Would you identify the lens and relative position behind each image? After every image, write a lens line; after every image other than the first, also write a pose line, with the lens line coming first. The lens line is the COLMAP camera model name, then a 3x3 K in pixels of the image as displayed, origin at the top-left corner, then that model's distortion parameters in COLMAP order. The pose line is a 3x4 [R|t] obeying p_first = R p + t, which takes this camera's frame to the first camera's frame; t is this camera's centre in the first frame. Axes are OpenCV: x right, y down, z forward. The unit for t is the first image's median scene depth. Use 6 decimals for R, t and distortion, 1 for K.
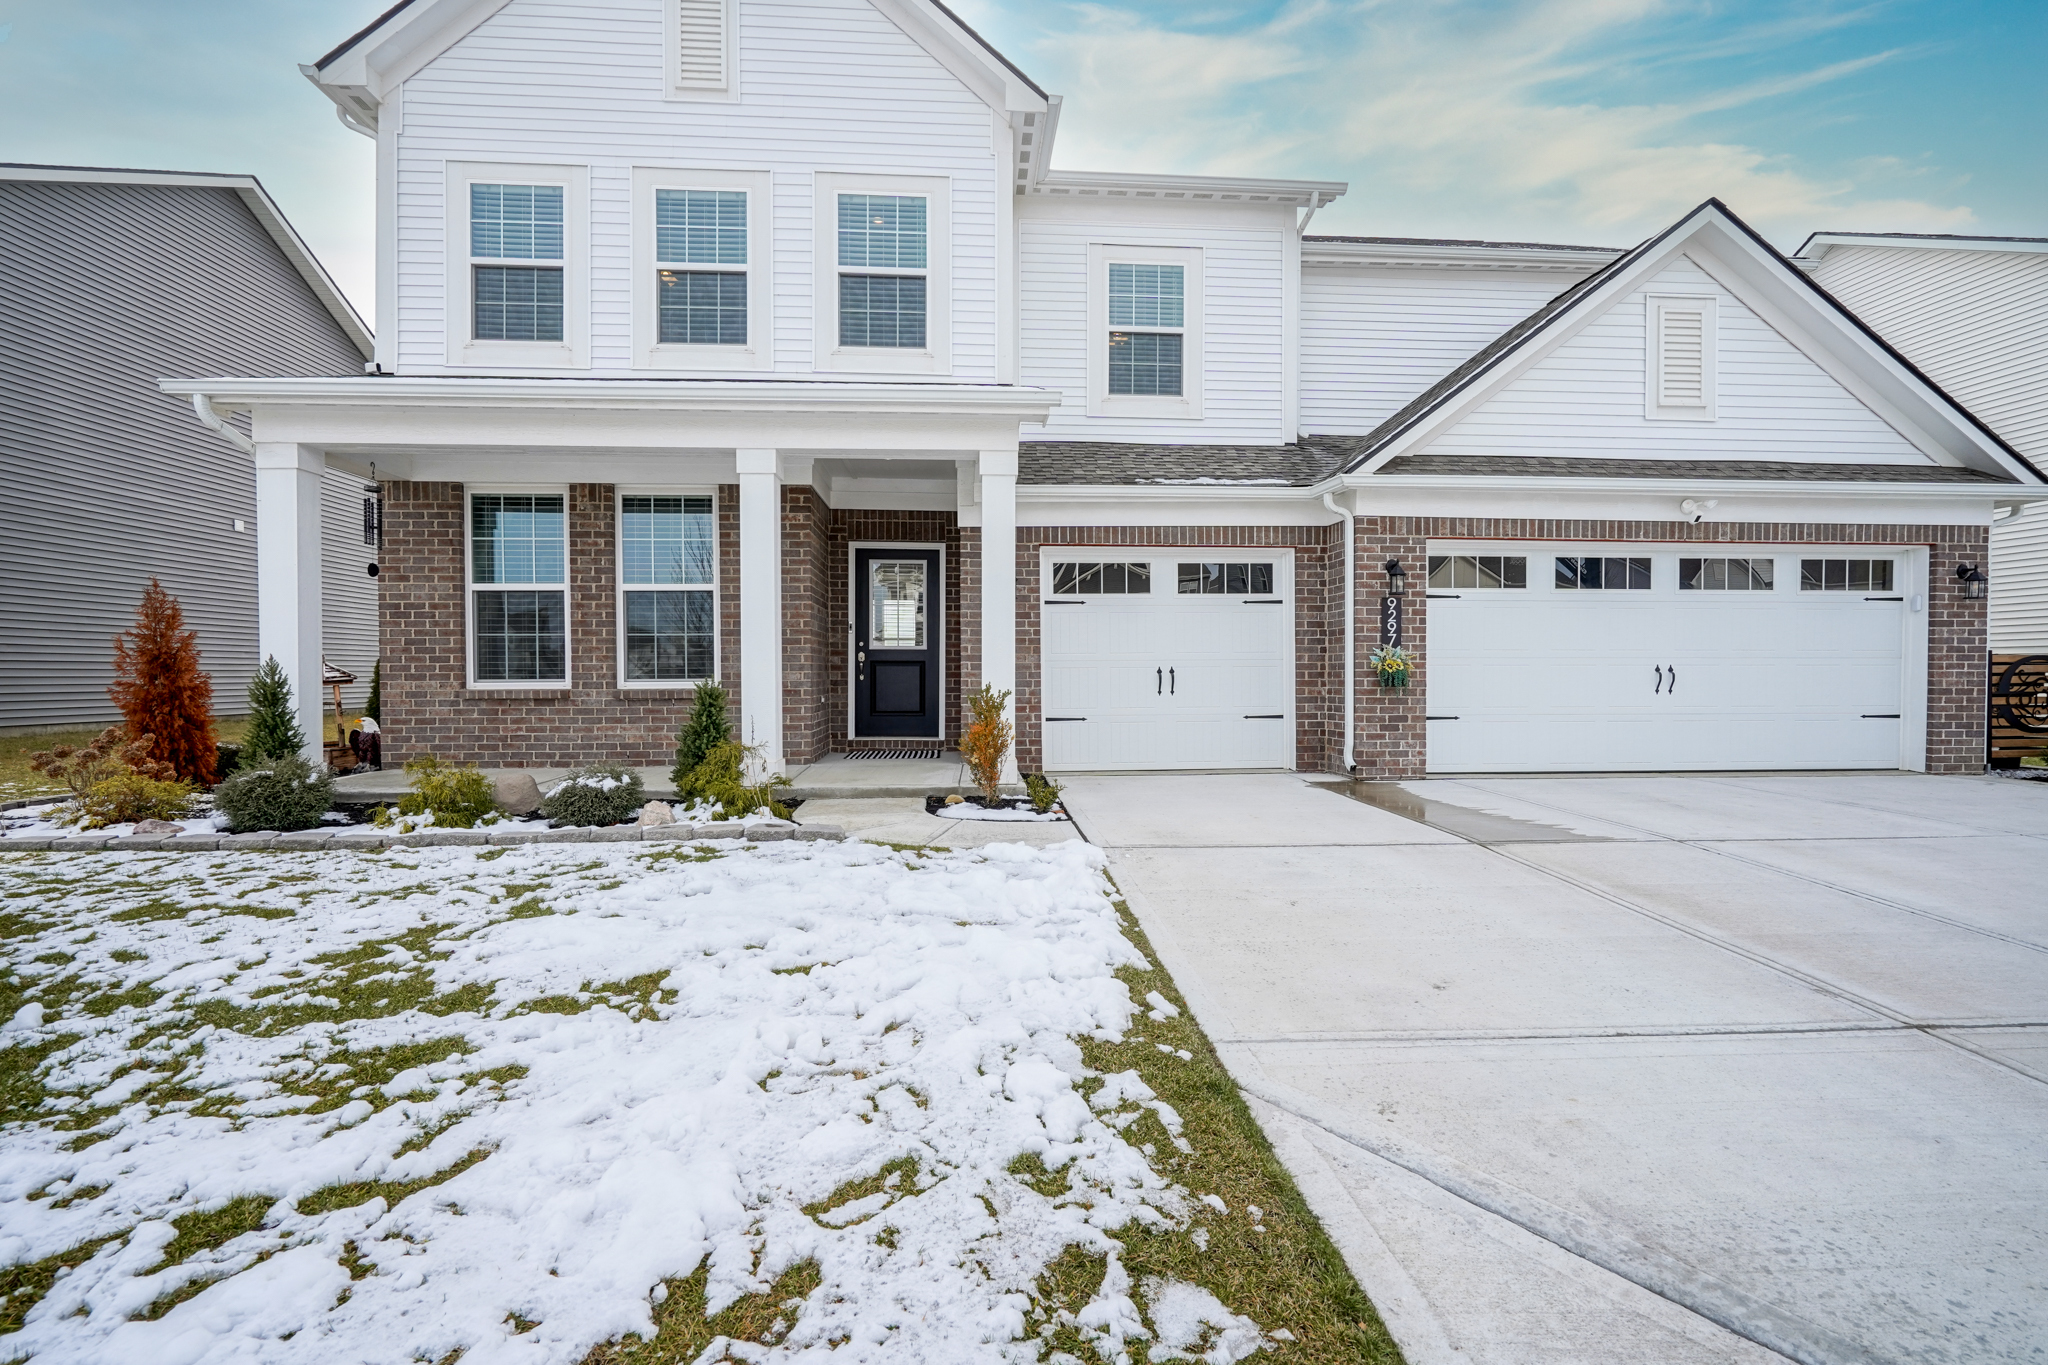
lens RADIAL K [[938.4, 0, 1032.5], [0, 938.4, 684.9], [0, 0, 1]] dist [0.003473, 0.000030]
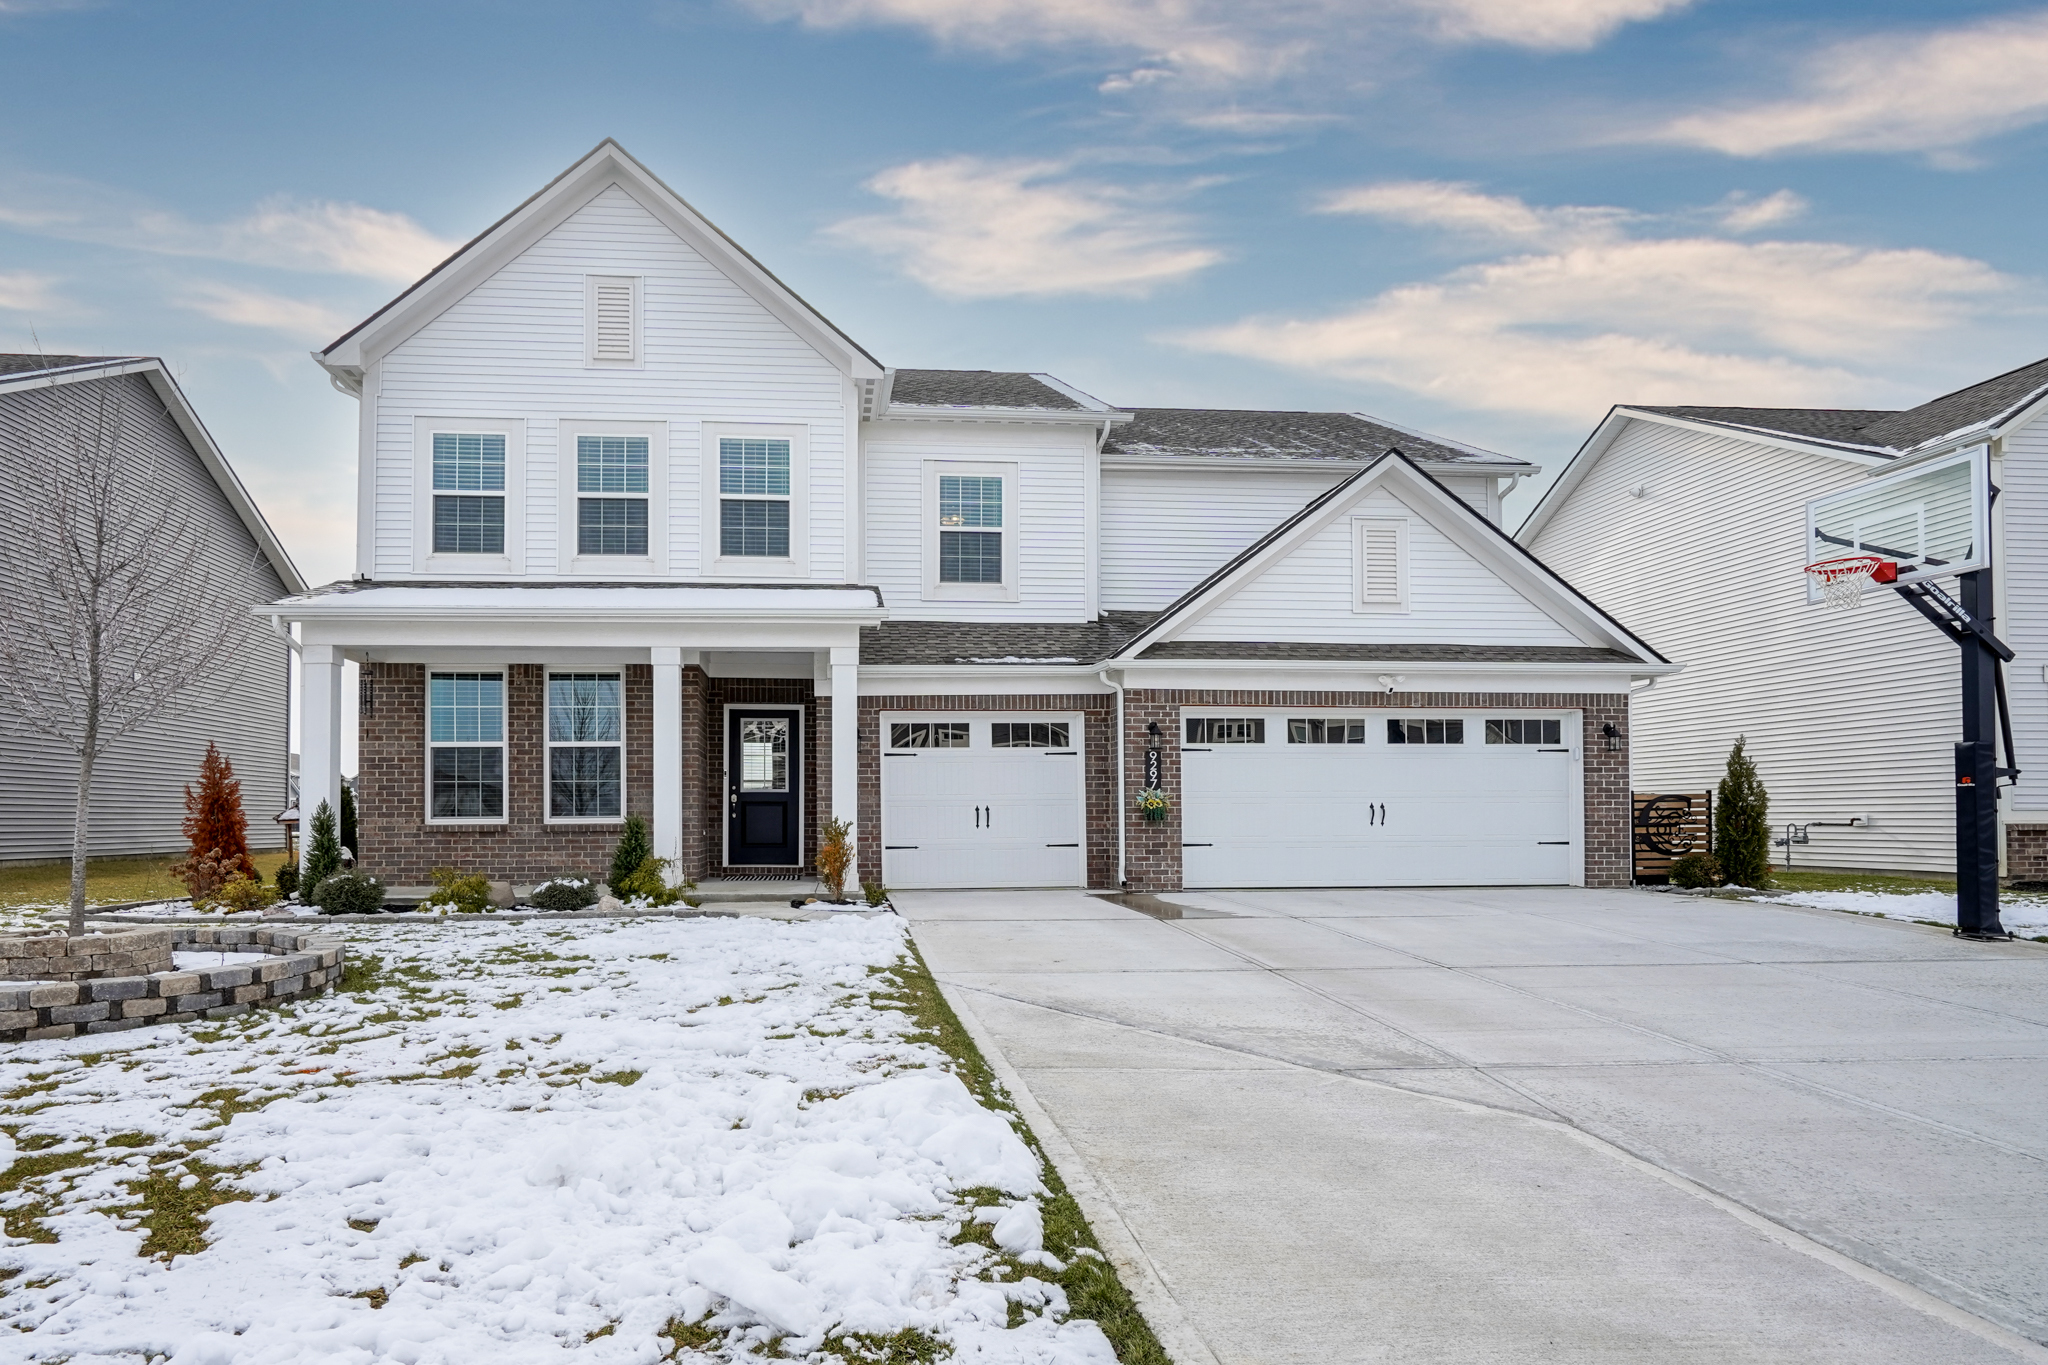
lens RADIAL K [[934.3, 0, 975.5], [0, 934.3, 797.1], [0, 0, 1]] dist [0.001312, 0.000218]
pose [[0.995869, -0.002823, 0.090753, 0.022860], [0.005668, 0.999500, -0.031105, 0.009430], [-0.090620, 0.031491, 0.995388, -0.278432]]
